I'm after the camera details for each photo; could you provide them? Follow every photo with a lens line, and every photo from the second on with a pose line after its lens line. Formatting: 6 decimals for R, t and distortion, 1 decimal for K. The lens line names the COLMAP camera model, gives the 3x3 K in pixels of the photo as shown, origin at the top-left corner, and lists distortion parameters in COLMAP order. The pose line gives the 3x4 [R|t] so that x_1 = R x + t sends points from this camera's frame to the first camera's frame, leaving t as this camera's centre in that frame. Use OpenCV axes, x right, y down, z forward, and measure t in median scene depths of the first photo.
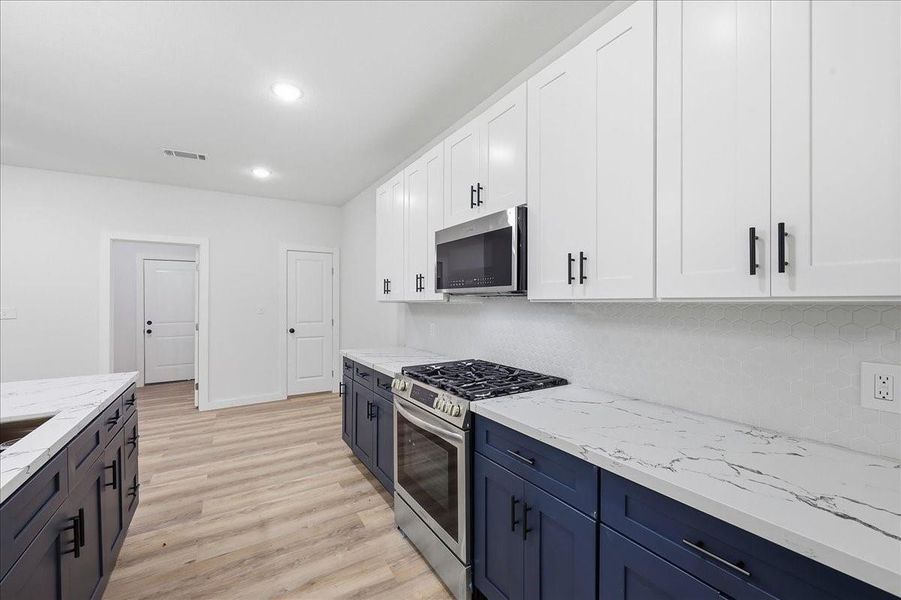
lens RADIAL K [[360.0, 0, 451.2], [0, 360.0, 302.1], [0, 0, 1]] dist [-0.002802, -0.000239]
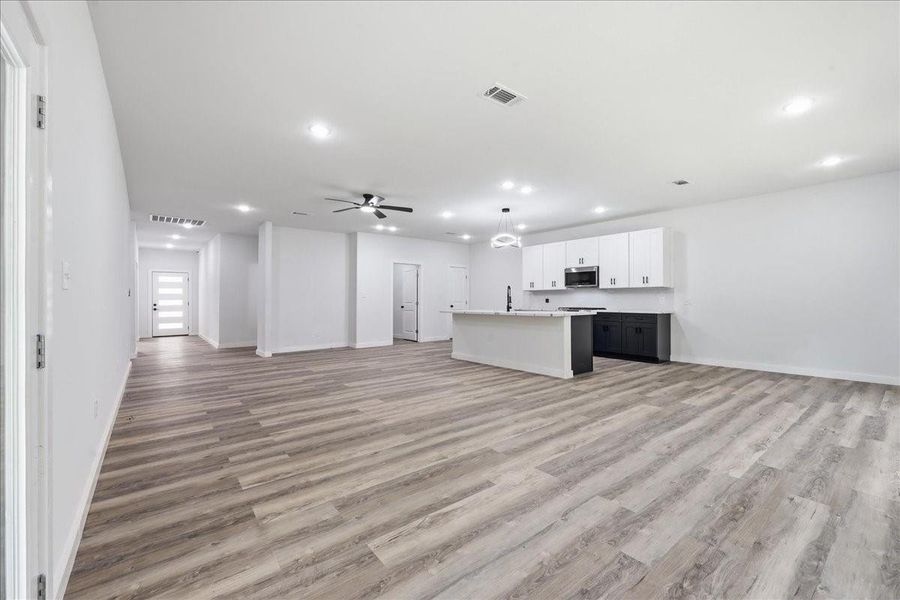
lens RADIAL K [[372.4, 0, 448.5], [0, 372.4, 297.3], [0, 0, 1]] dist [0.013691, 0.000076]
pose [[0.994373, -0.004781, 0.105831, -1.505291], [0.005495, 0.999964, -0.006458, 0.088947], [-0.105796, 0.007003, 0.994363, -2.370967]]
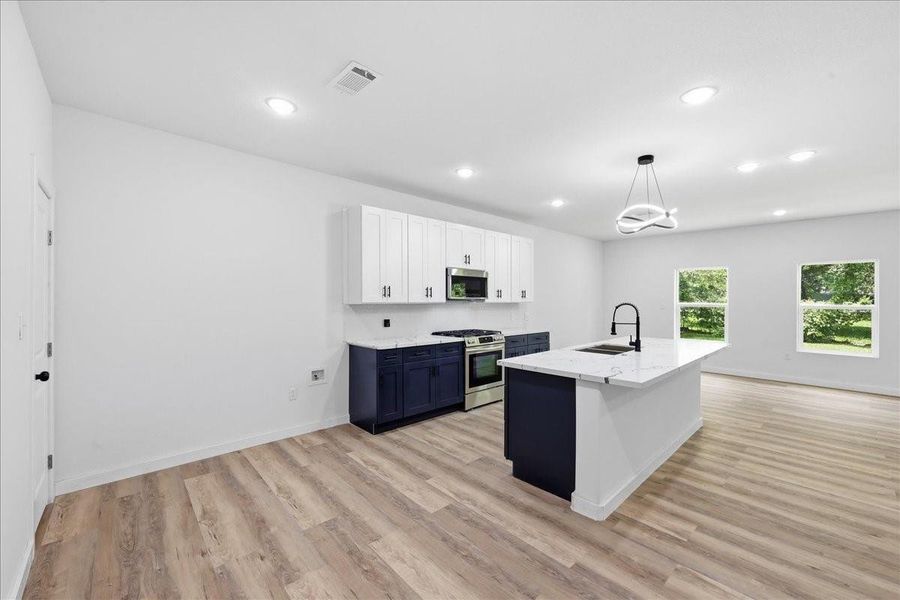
lens RADIAL K [[359.6, 0, 445.9], [0, 359.6, 305.7], [0, 0, 1]] dist [-0.002802, -0.000239]
pose [[-0.162694, -0.015604, 0.986553, -2.026916], [-0.000037, 0.999875, 0.015809, -0.018393], [-0.986677, 0.002535, -0.162674, 1.354842]]
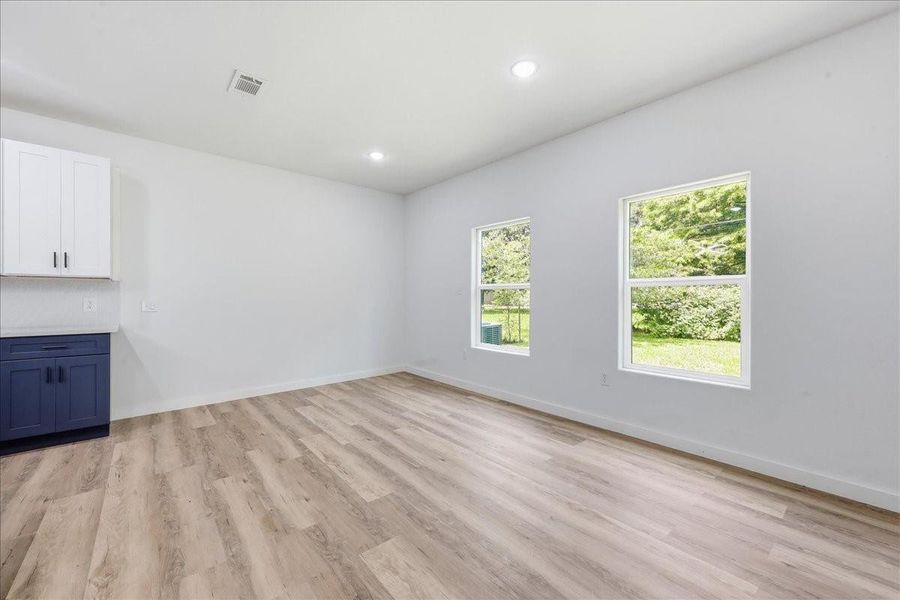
lens RADIAL K [[359.6, 0, 451.2], [0, 359.6, 298.2], [0, 0, 1]] dist [-0.002802, -0.000239]
pose [[-0.154166, 0.004932, 0.988033, -1.124965], [0.003618, 0.999984, -0.004427, 0.088811], [-0.988038, 0.002892, -0.154181, -0.778974]]
